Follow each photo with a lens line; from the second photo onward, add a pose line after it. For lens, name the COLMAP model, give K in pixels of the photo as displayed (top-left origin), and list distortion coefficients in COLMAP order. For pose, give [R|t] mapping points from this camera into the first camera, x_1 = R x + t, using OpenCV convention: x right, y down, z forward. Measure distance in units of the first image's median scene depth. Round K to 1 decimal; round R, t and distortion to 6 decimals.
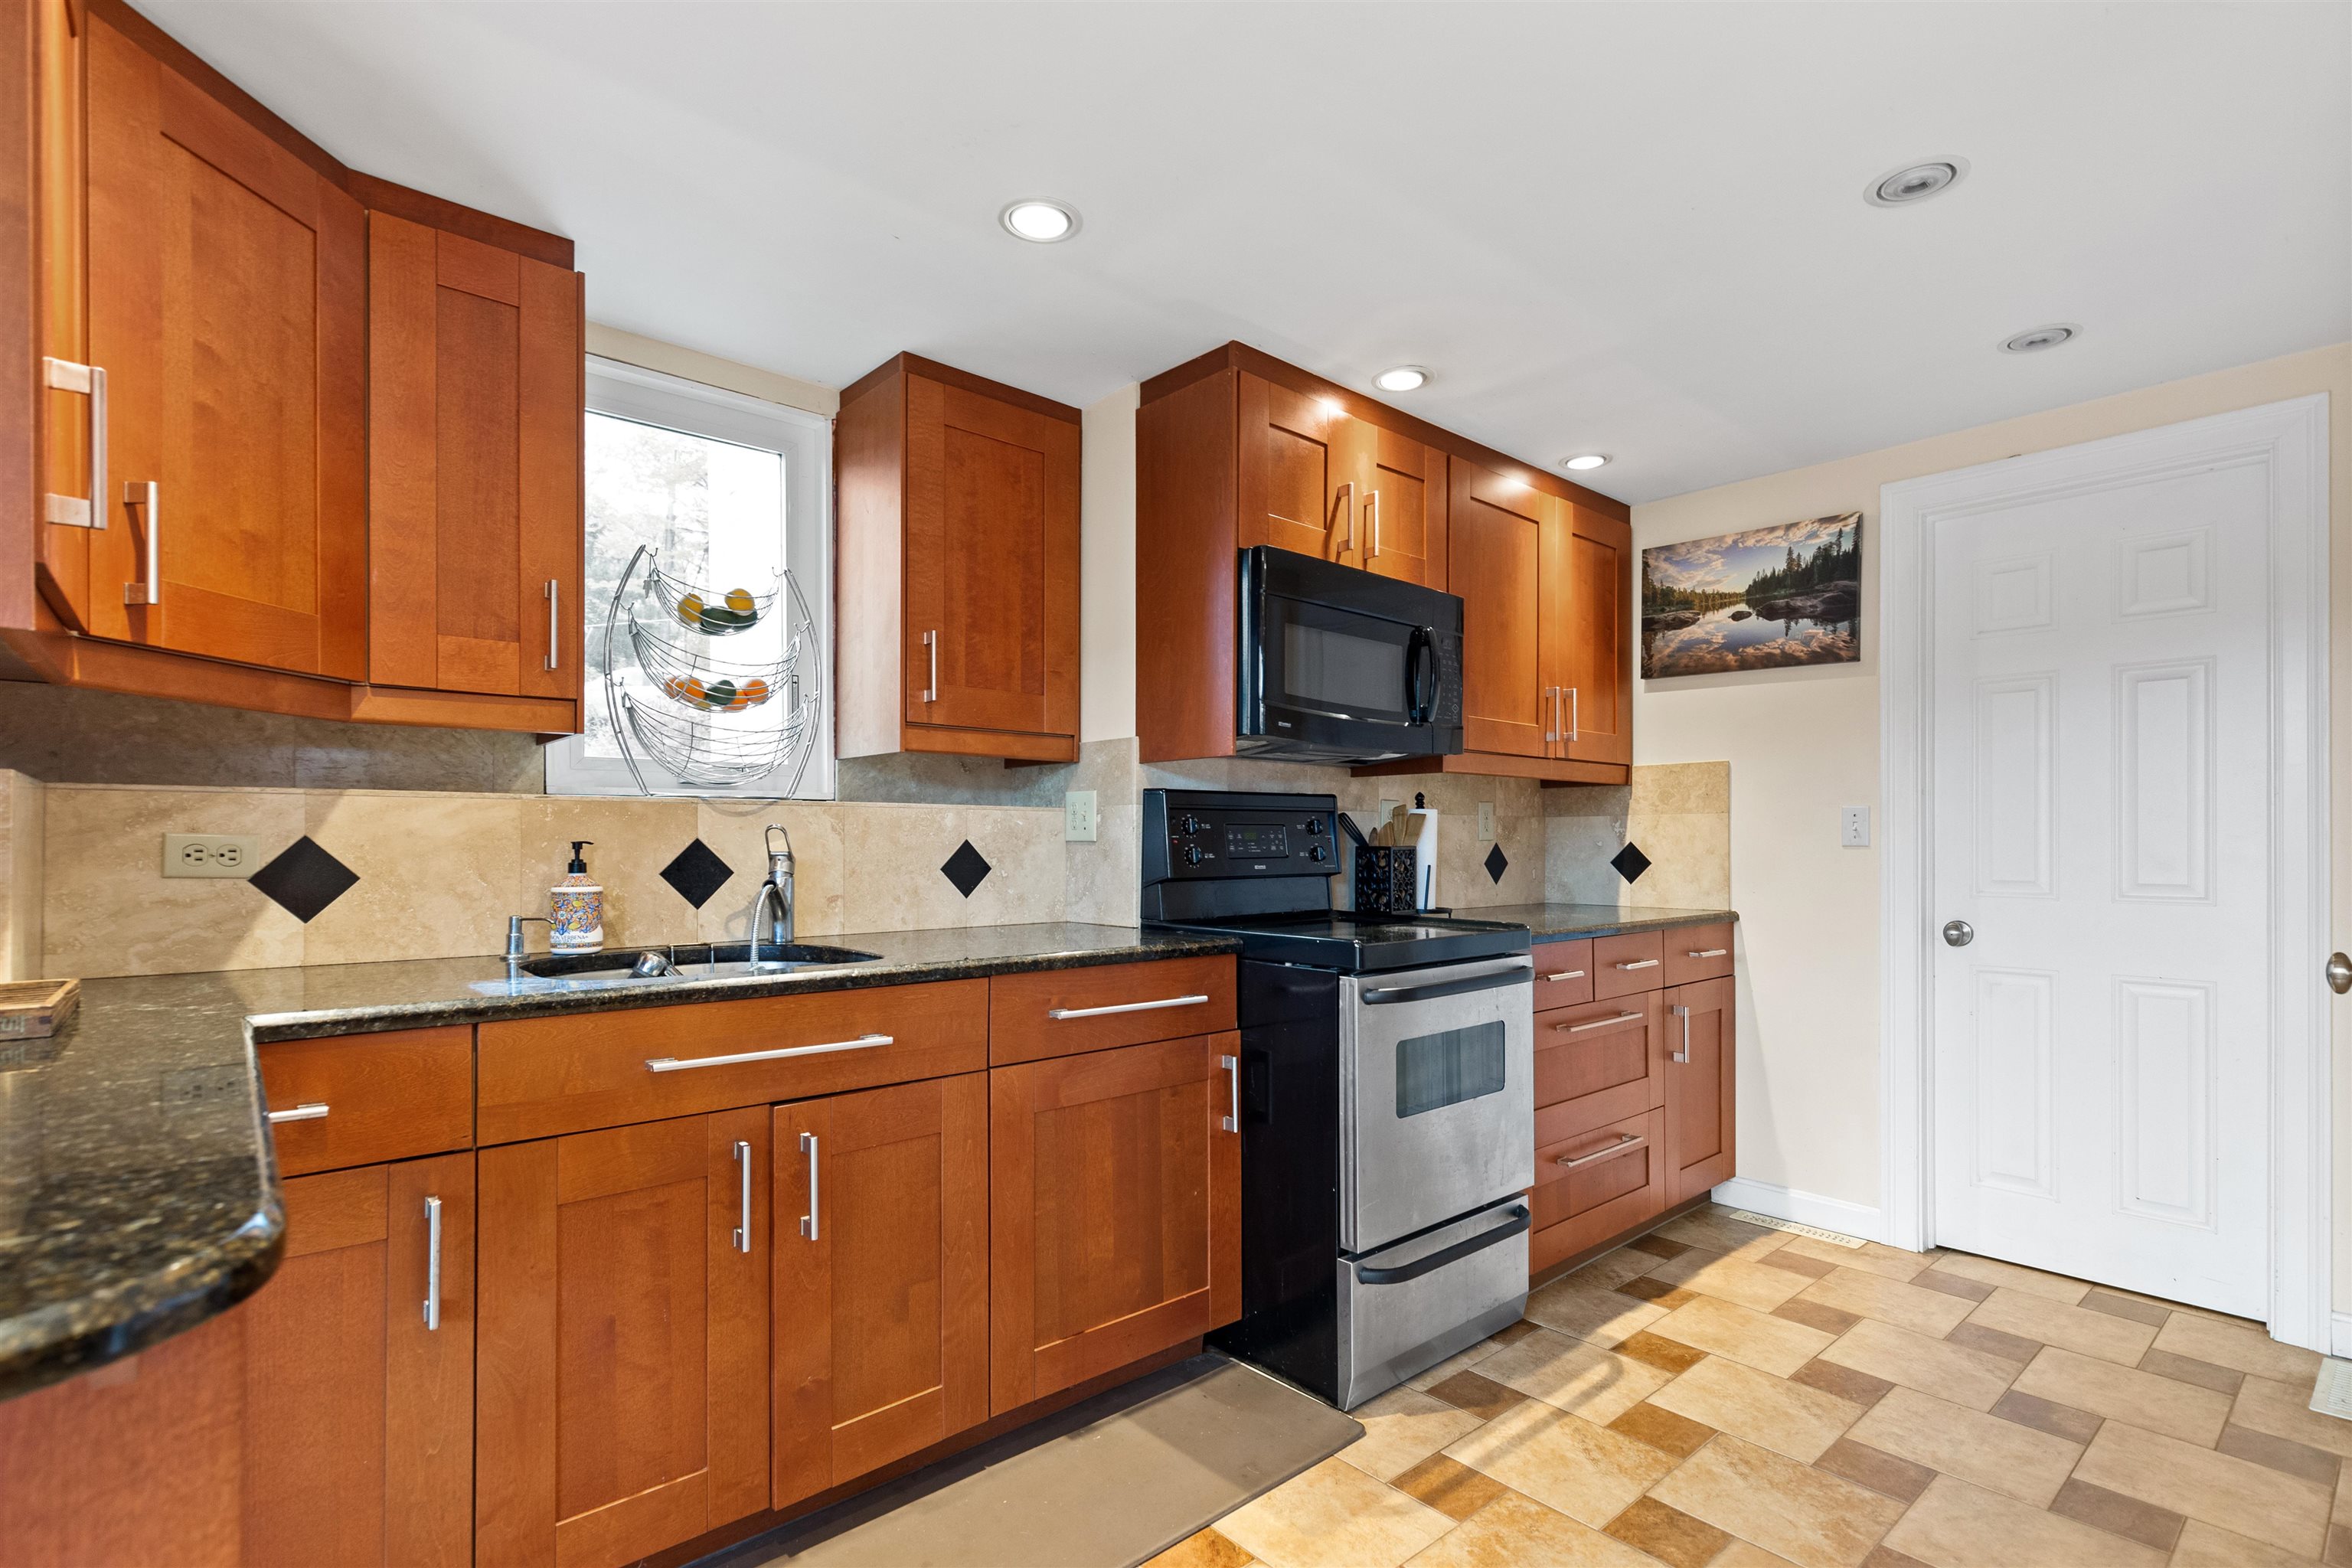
lens RADIAL K [[1110.2, 0, 1176.9], [0, 1110.2, 836.1], [0, 0, 1]] dist [0.002861, 0.000298]
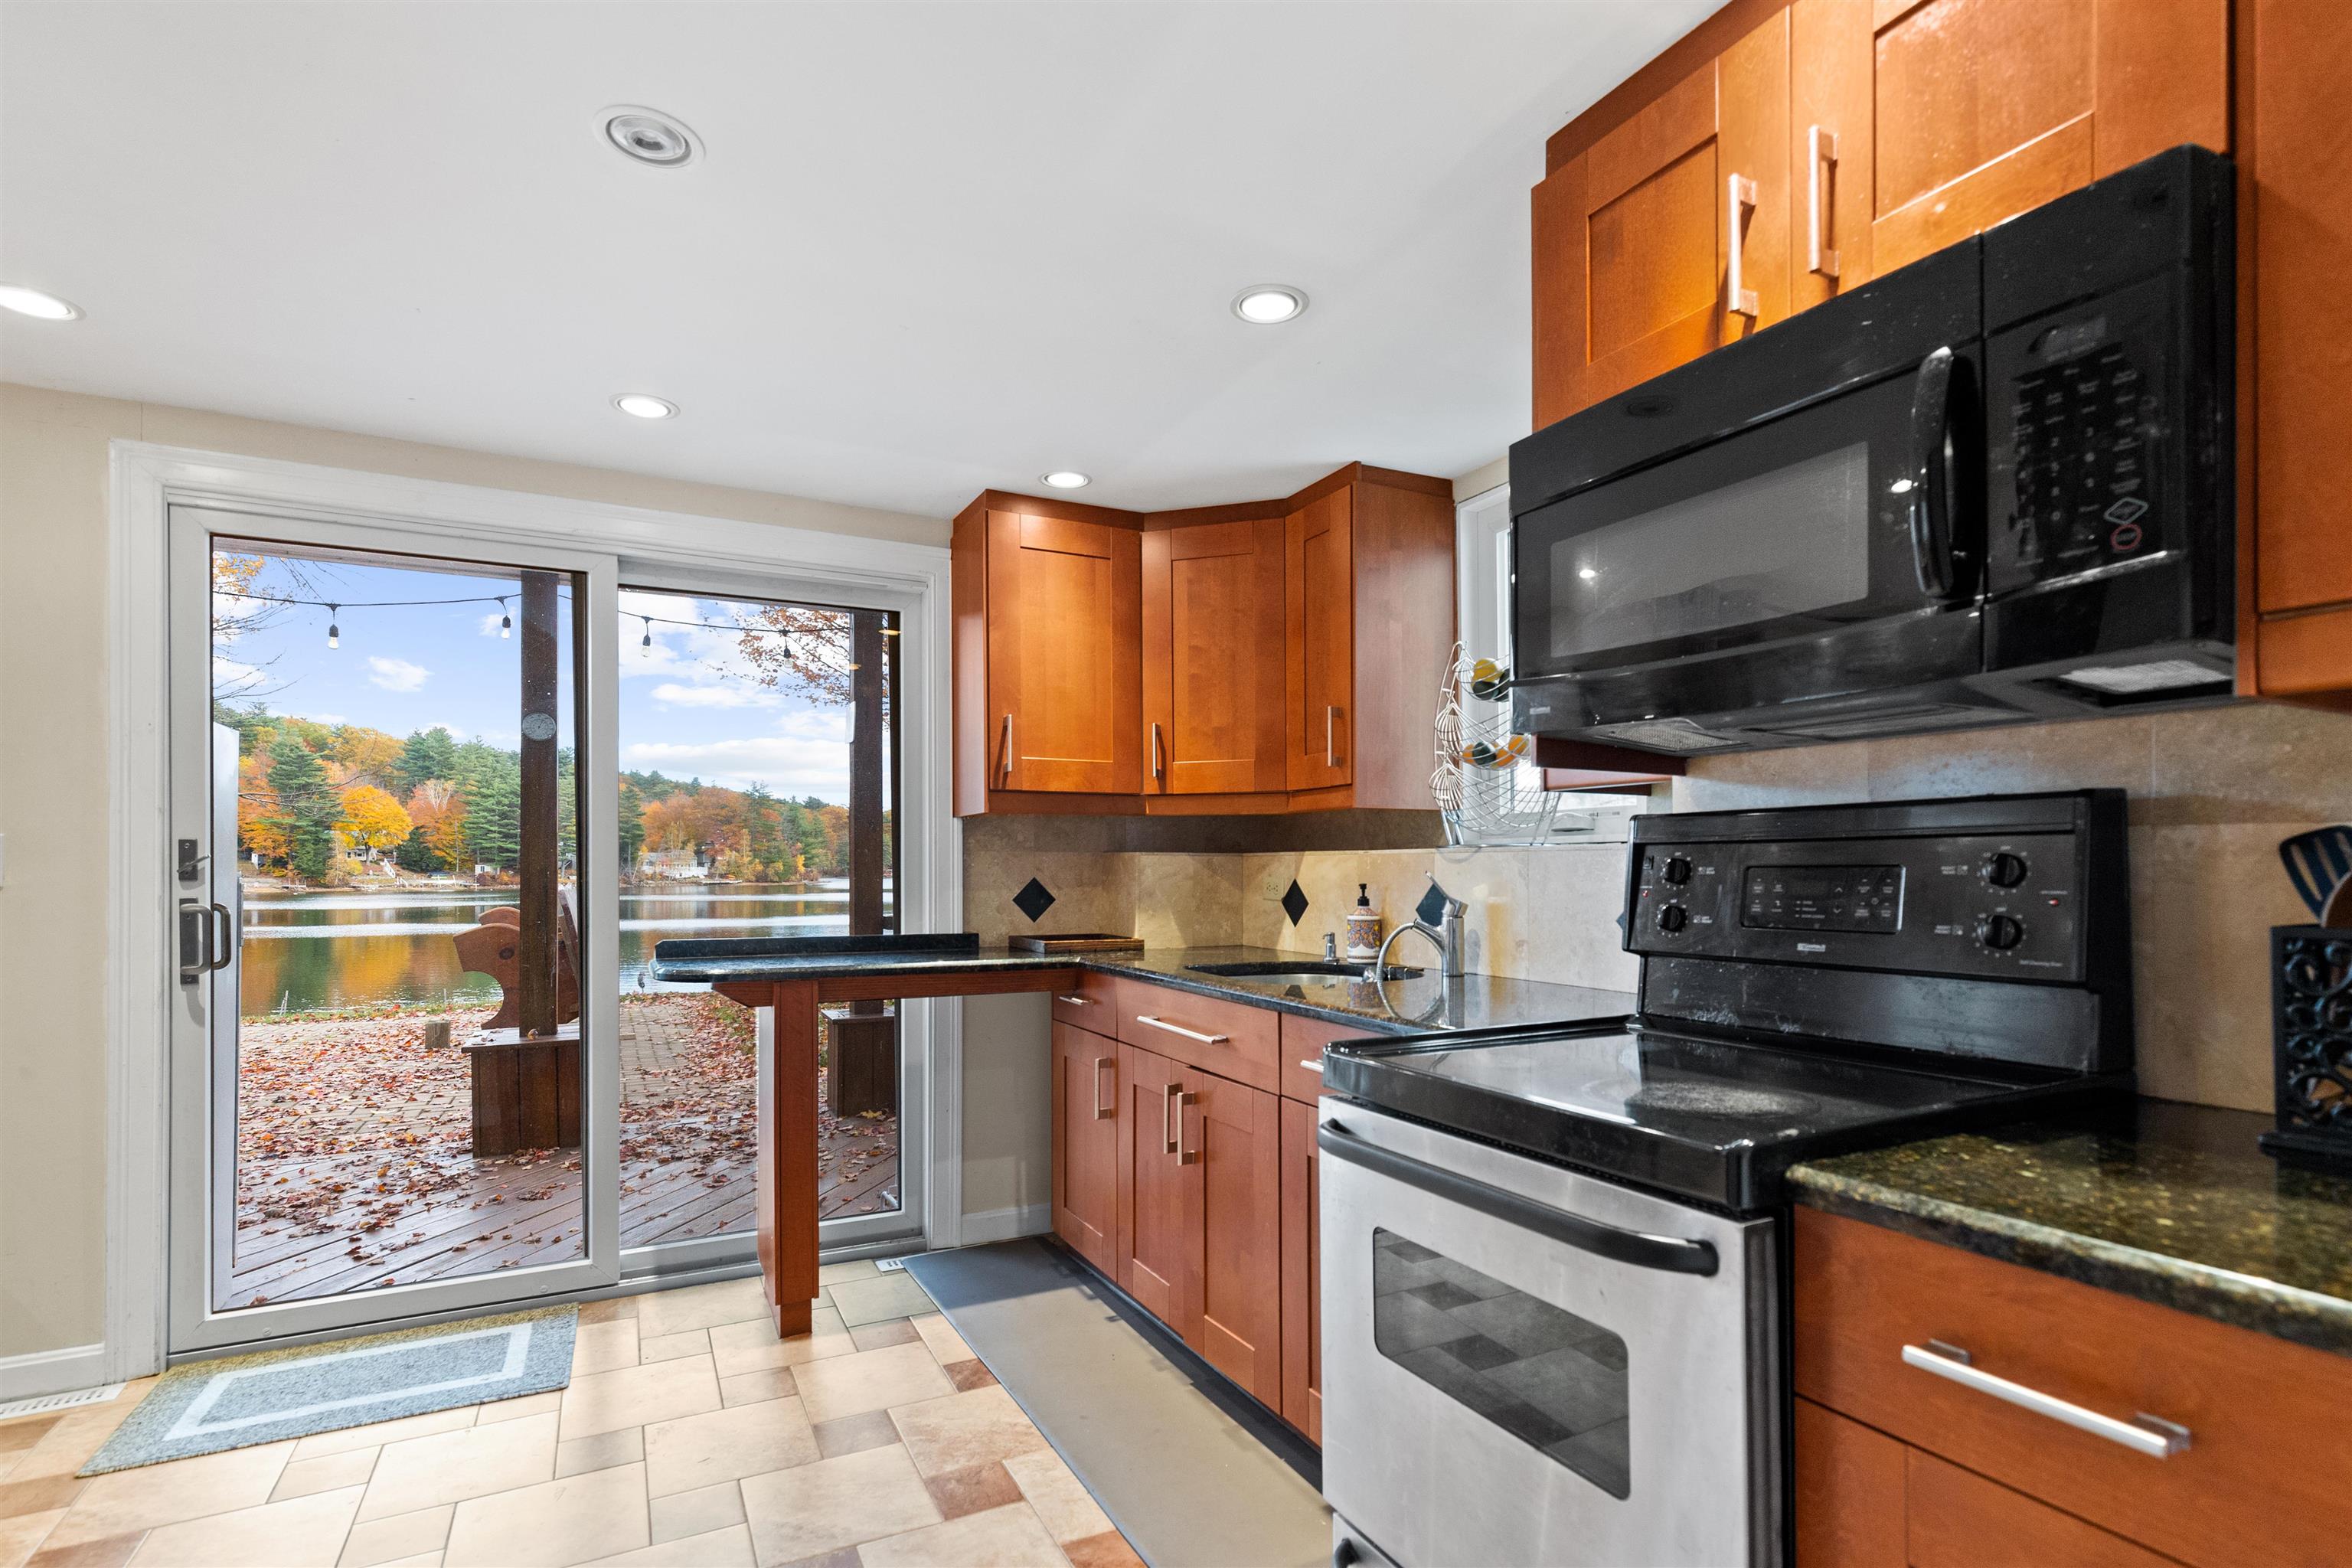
lens RADIAL K [[1118.3, 0, 1173.2], [0, 1118.3, 858.7], [0, 0, 1]] dist [0.002291, 0.000059]
pose [[-0.247846, -0.008239, -0.968764, 0.843480], [0.004609, 0.999942, -0.009684, -0.013260], [0.968788, -0.006865, -0.247794, 1.061297]]
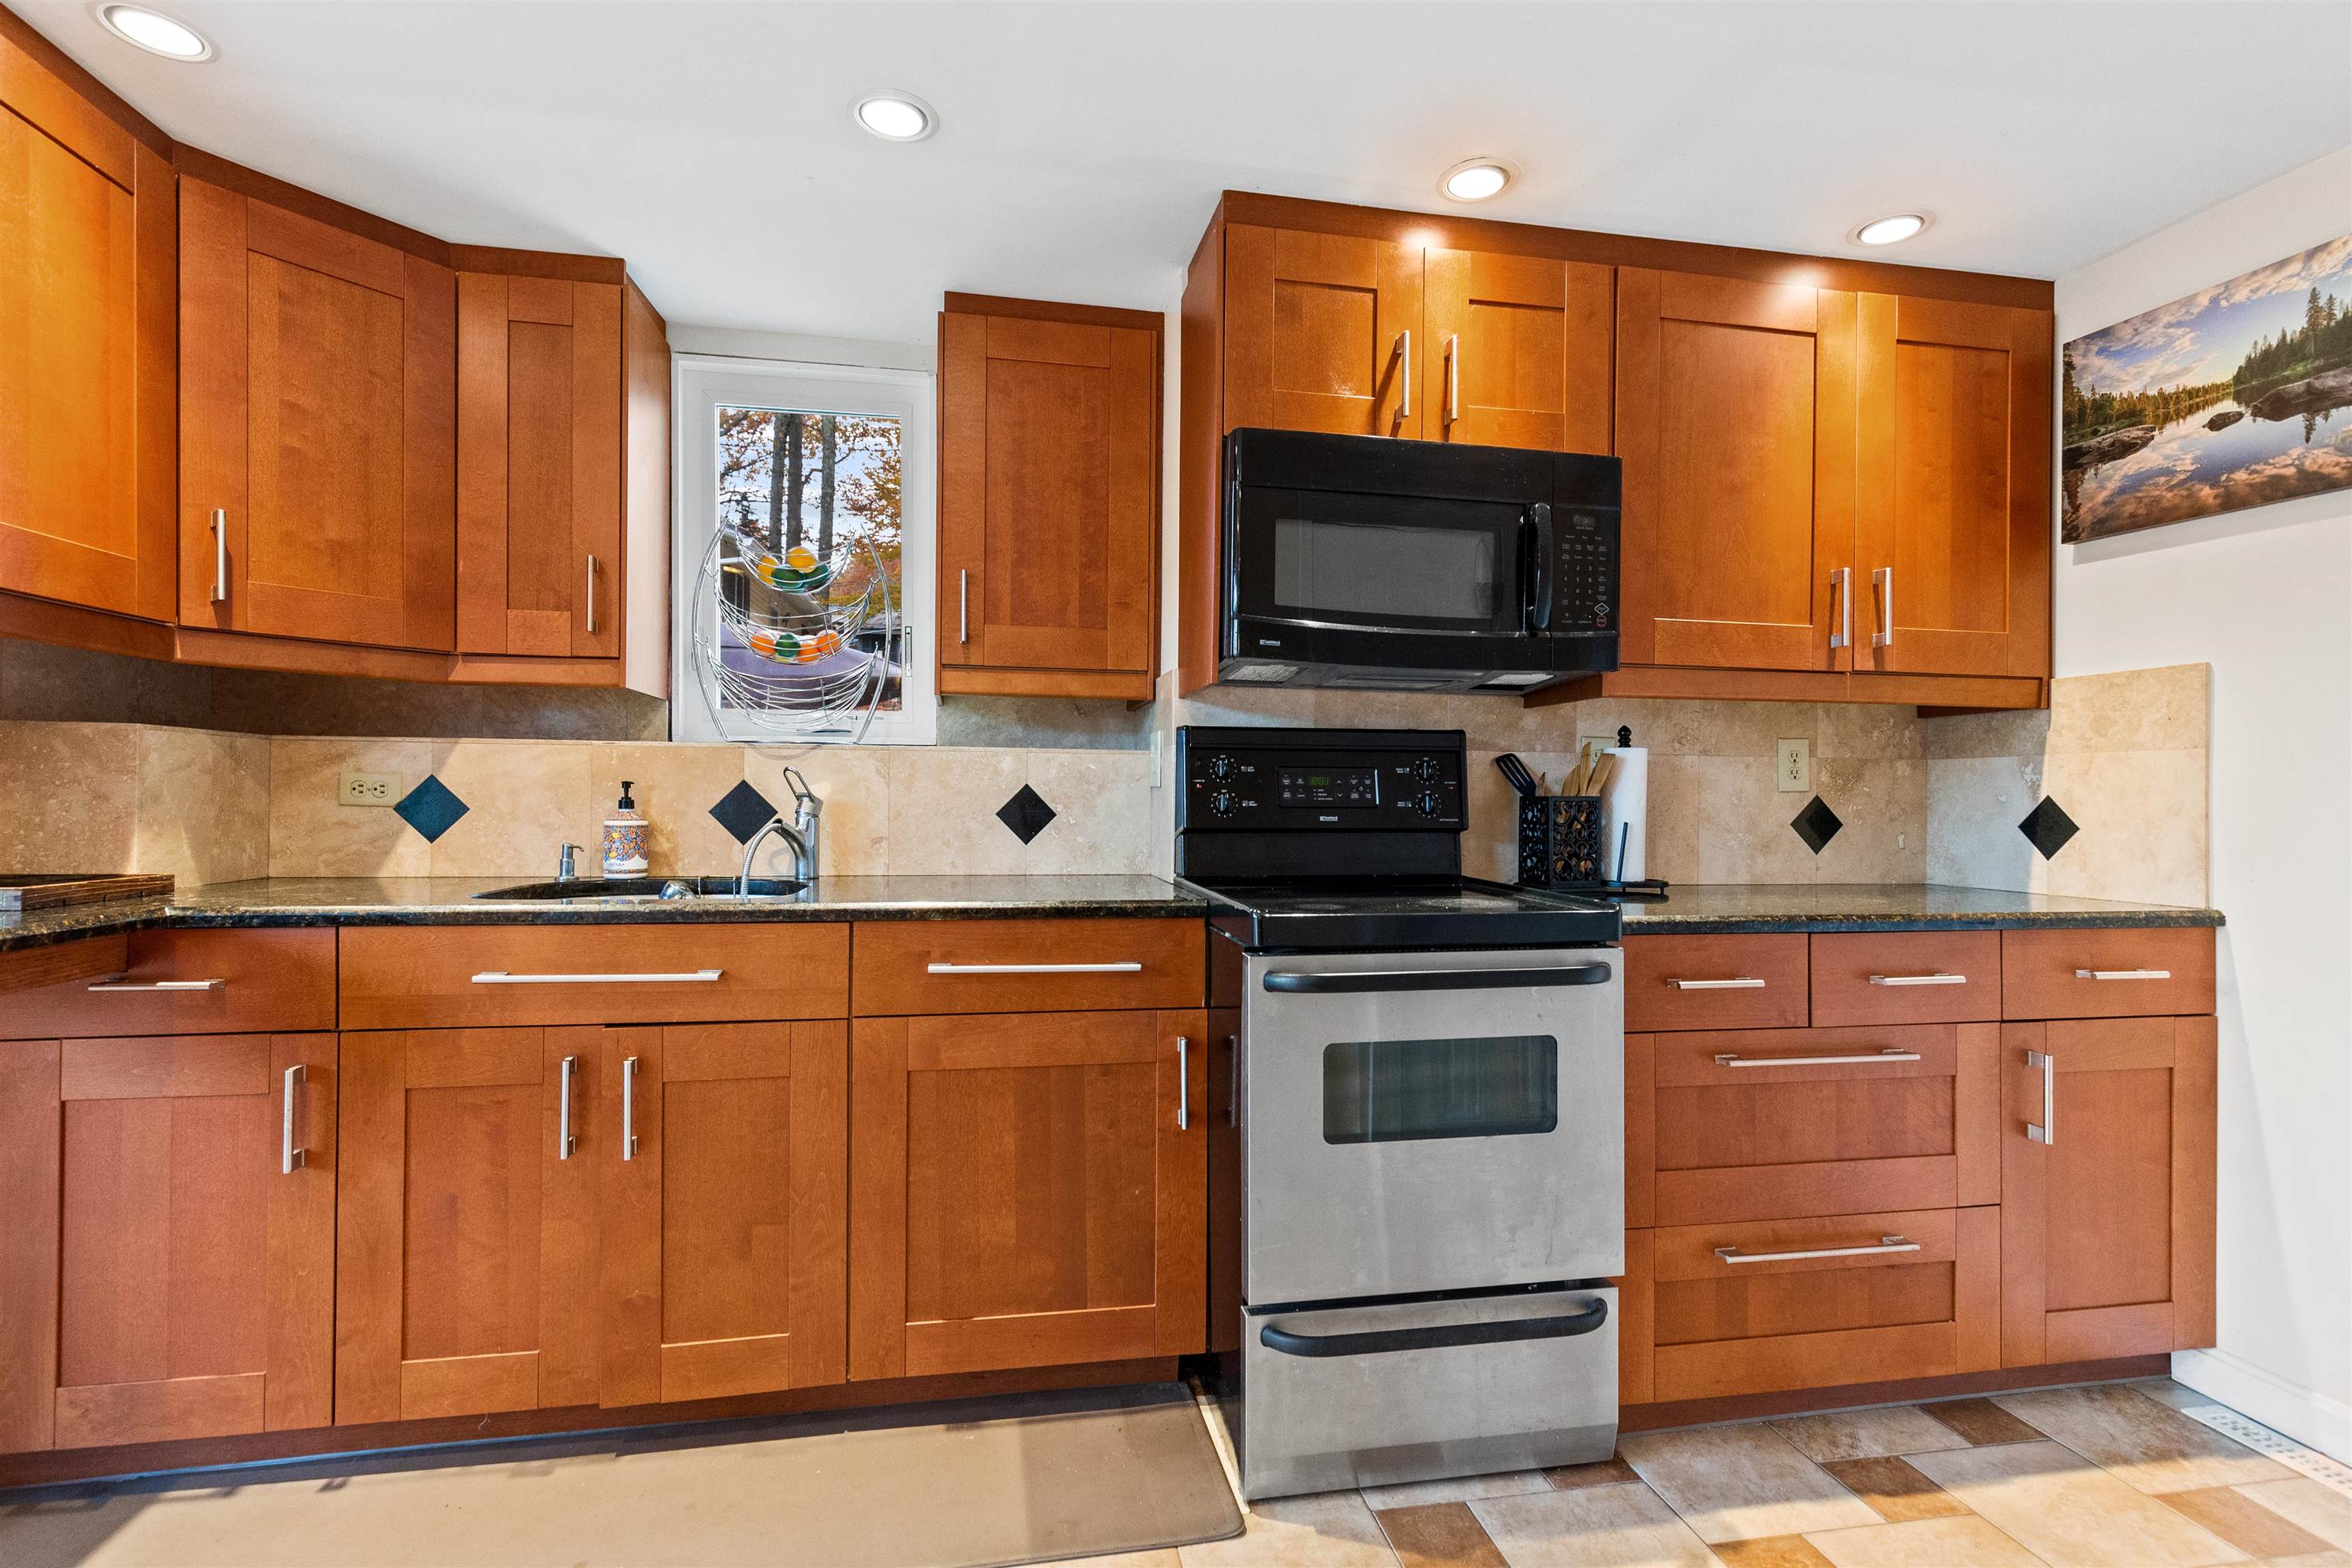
lens RADIAL K [[1118.4, 0, 1176.4], [0, 1118.4, 794.0], [0, 0, 1]] dist [0.003571, 0.000192]
pose [[0.857747, 0.007149, -0.514022, 0.515070], [-0.006934, 0.999973, 0.002336, 0.010626], [0.514025, 0.001560, 0.857774, 0.284926]]
